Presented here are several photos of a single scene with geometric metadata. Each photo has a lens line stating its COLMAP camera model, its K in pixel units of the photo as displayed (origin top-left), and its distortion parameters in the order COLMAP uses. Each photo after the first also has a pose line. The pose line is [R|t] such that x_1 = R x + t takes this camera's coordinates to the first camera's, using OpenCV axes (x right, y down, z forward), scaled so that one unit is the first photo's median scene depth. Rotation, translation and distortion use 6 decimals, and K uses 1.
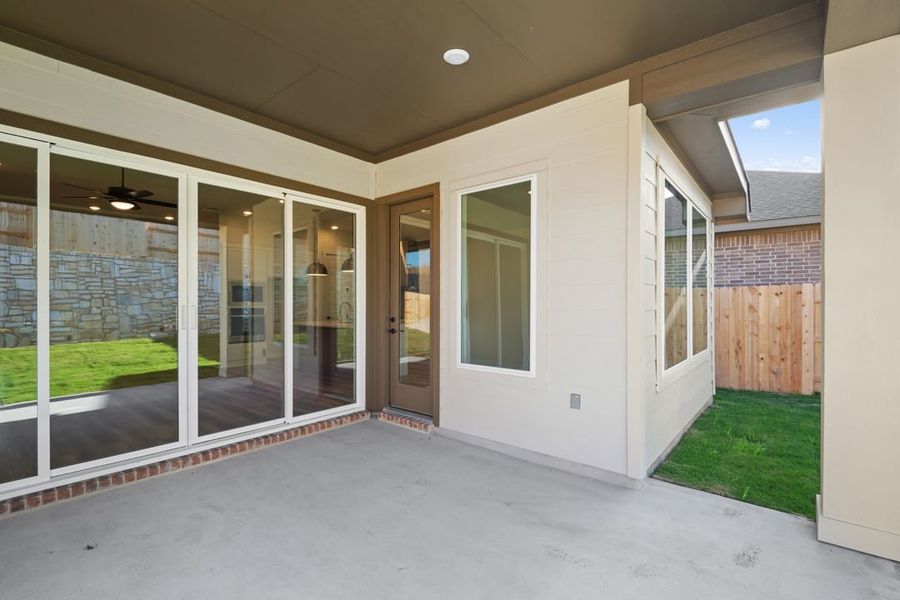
lens RADIAL K [[409.3, 0, 451.2], [0, 409.3, 302.6], [0, 0, 1]] dist [0.000806, -0.005786]
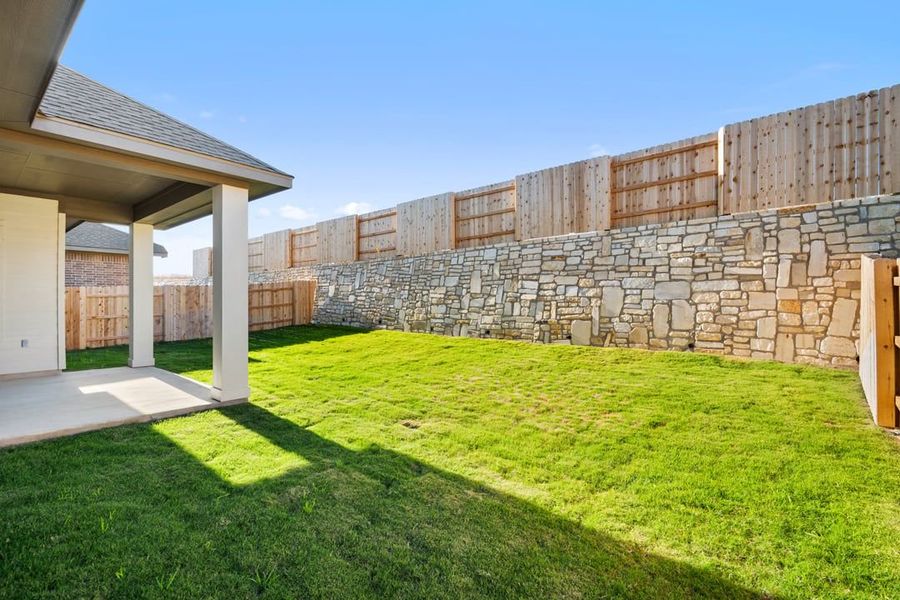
lens RADIAL K [[409.3, 0, 447.7], [0, 409.3, 300.8], [0, 0, 1]] dist [0.000806, -0.005786]
pose [[0.000765, -0.000789, 0.999999, -0.901726], [-0.004218, 0.999991, 0.000792, 0.007947], [-0.999991, -0.004218, 0.000762, -0.587907]]
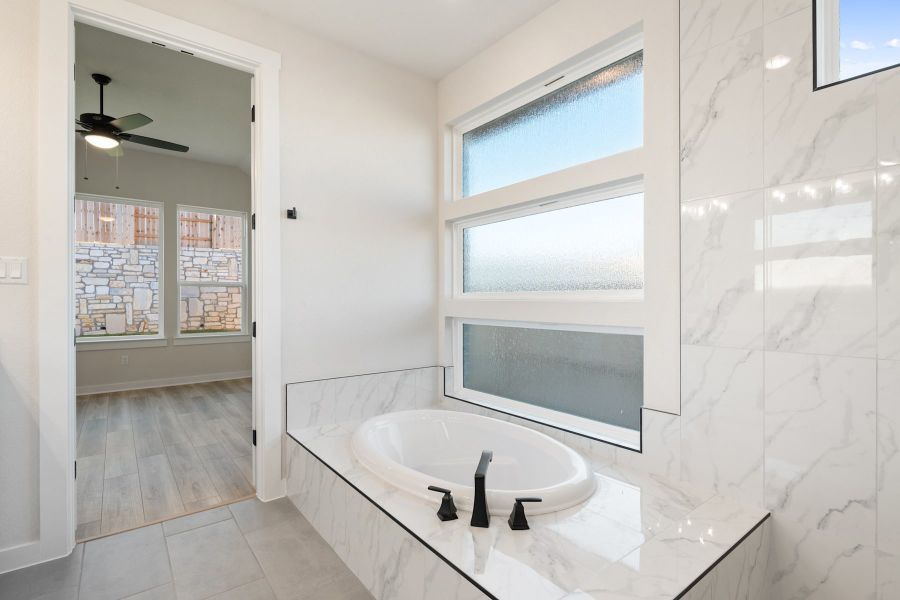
lens RADIAL K [[443.1, 0, 456.0], [0, 443.1, 299.9], [0, 0, 1]] dist [0.001695, -0.000928]
pose [[-0.978962, -0.000747, 0.204044, -1.364704], [-0.000790, 1.000000, -0.000128, 0.013065], [-0.204043, -0.000287, -0.978962, 0.613680]]
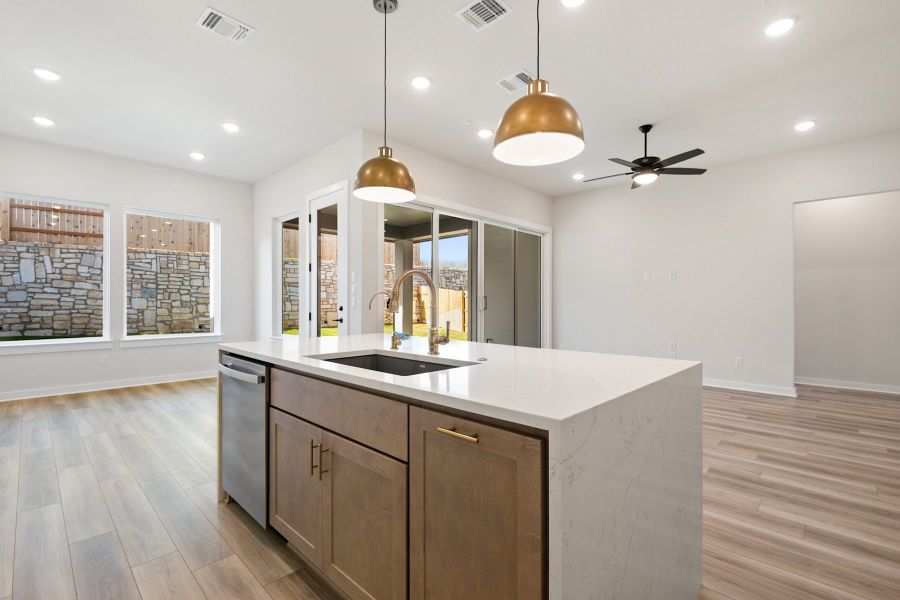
lens RADIAL K [[409.3, 0, 451.5], [0, 409.3, 301.2], [0, 0, 1]] dist [0.000806, -0.005786]
pose [[-0.997484, -0.003735, 0.070788, -0.347318], [-0.004077, 0.999981, -0.004693, 0.019381], [-0.070769, -0.004970, -0.997480, 1.473216]]
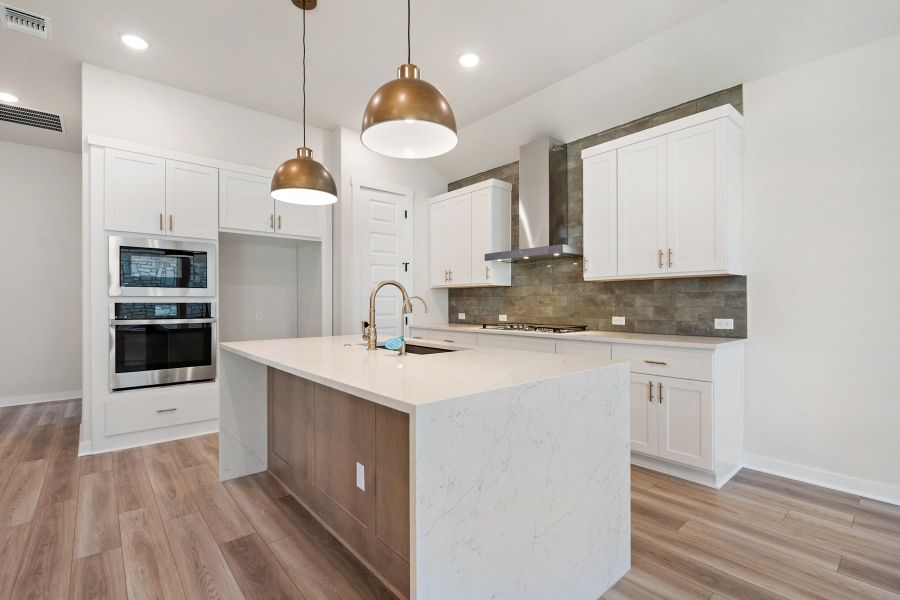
lens RADIAL K [[409.3, 0, 448.1], [0, 409.3, 302.1], [0, 0, 1]] dist [0.000806, -0.005786]
pose [[0.986130, -0.005795, -0.165875, -0.183375], [0.006049, 0.999981, 0.001027, 0.014809], [0.165866, -0.002016, 0.986146, 0.815838]]
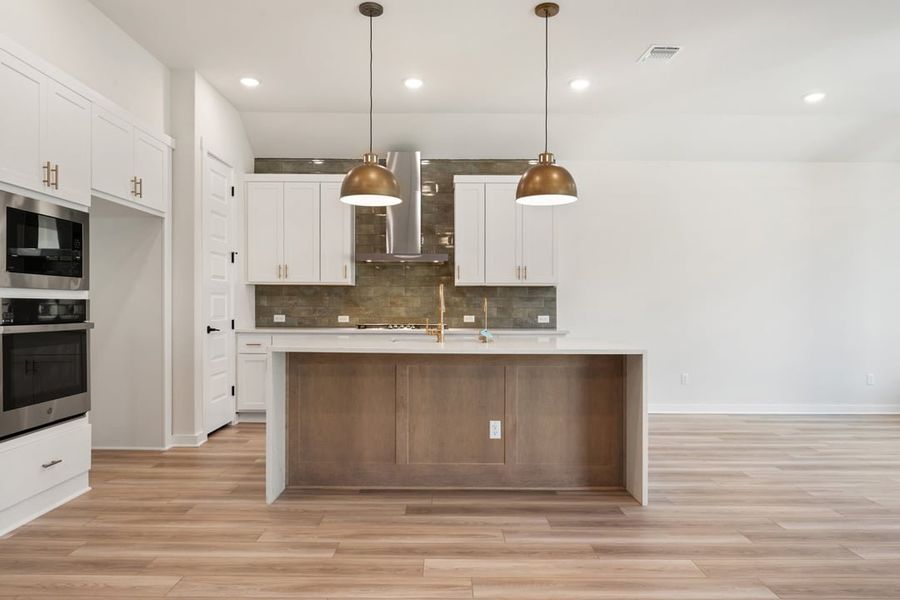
lens RADIAL K [[579.0, 0, 442.0], [0, 579.0, 303.1], [0, 0, 1]] dist [0.000217, -0.003437]
pose [[0.771692, 0.003473, 0.635986, -0.702827], [-0.005662, 0.999983, 0.001410, 0.014765], [-0.635971, -0.004689, 0.771699, 0.688148]]
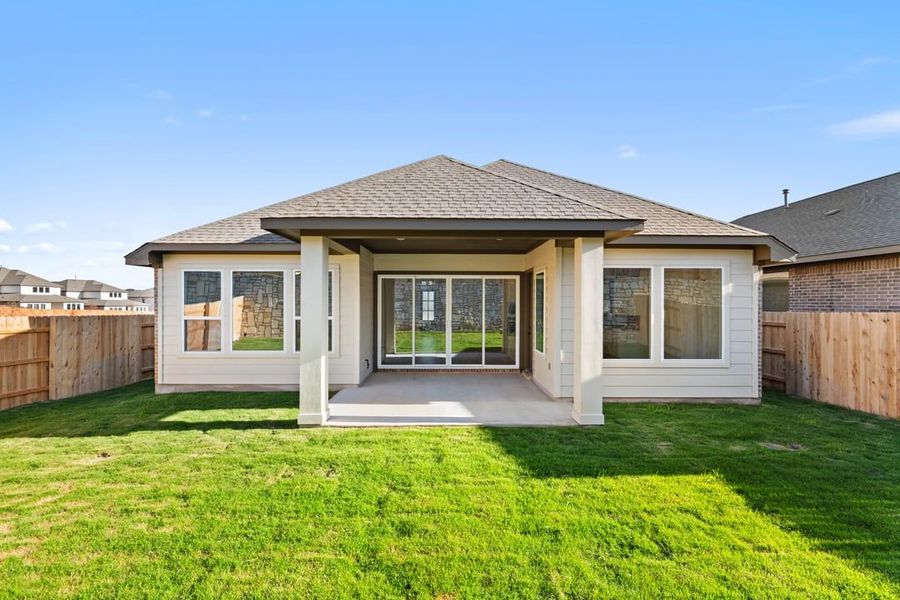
lens RADIAL K [[409.3, 0, 447.0], [0, 409.3, 304.8], [0, 0, 1]] dist [0.000806, -0.005786]
pose [[0.642139, 0.006619, -0.766560, 0.905797], [0.000770, 0.999957, 0.009279, -0.074493], [0.766588, -0.006549, 0.642106, -0.515691]]
